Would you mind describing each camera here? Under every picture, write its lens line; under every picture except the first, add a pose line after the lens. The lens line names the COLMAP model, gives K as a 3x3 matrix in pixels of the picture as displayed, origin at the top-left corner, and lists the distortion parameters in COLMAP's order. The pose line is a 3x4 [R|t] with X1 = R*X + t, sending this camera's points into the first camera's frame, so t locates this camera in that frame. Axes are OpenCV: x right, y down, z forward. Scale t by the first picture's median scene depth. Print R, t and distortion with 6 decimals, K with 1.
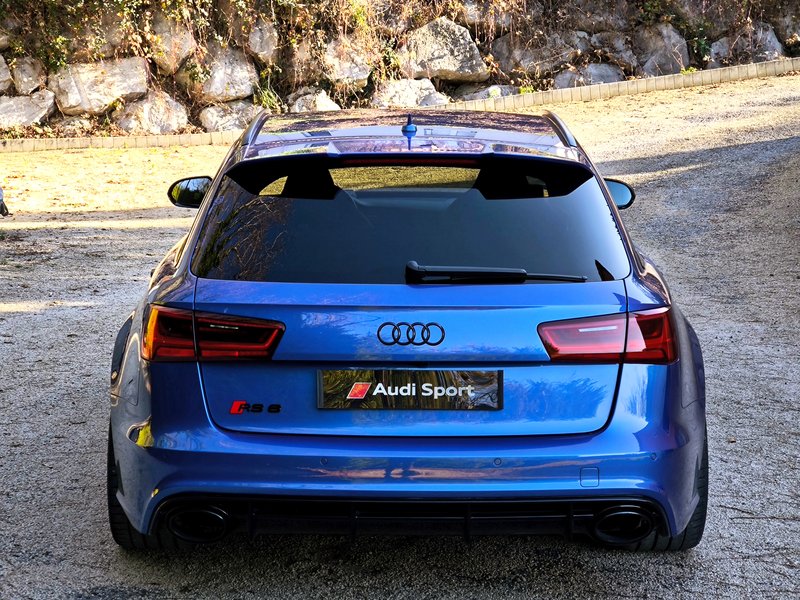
lens RADIAL K [[1830.0, 0, 400.0], [0, 1830.0, 300.0], [0, 0, 1]] dist [0.268854, 0.513768]
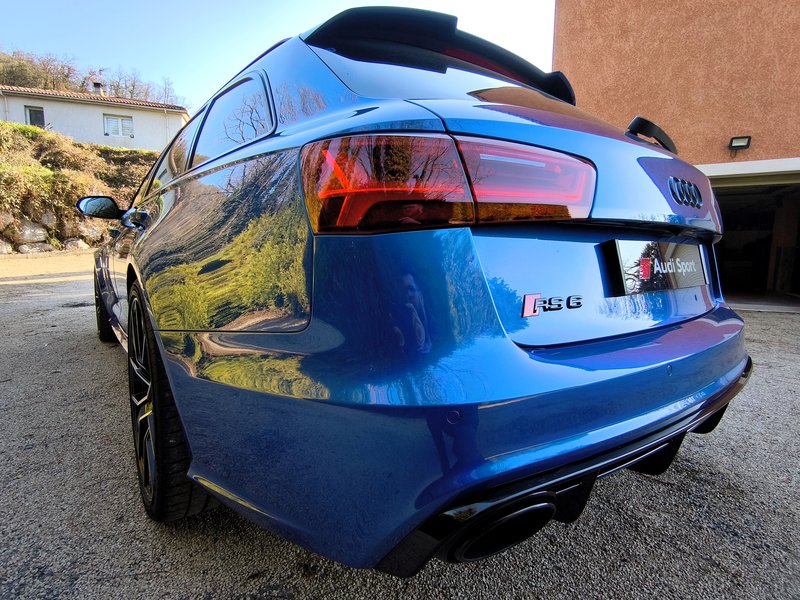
lens RADIAL K [[400.6, 0, 400.8], [0, 400.6, 309.8], [0, 0, 1]] dist [-0.001233, -0.001888]
pose [[0.772348, -0.079218, 0.630241, -0.057240], [0.085246, 0.996144, 0.020743, 0.015315], [-0.629454, 0.037705, 0.776123, 0.264340]]
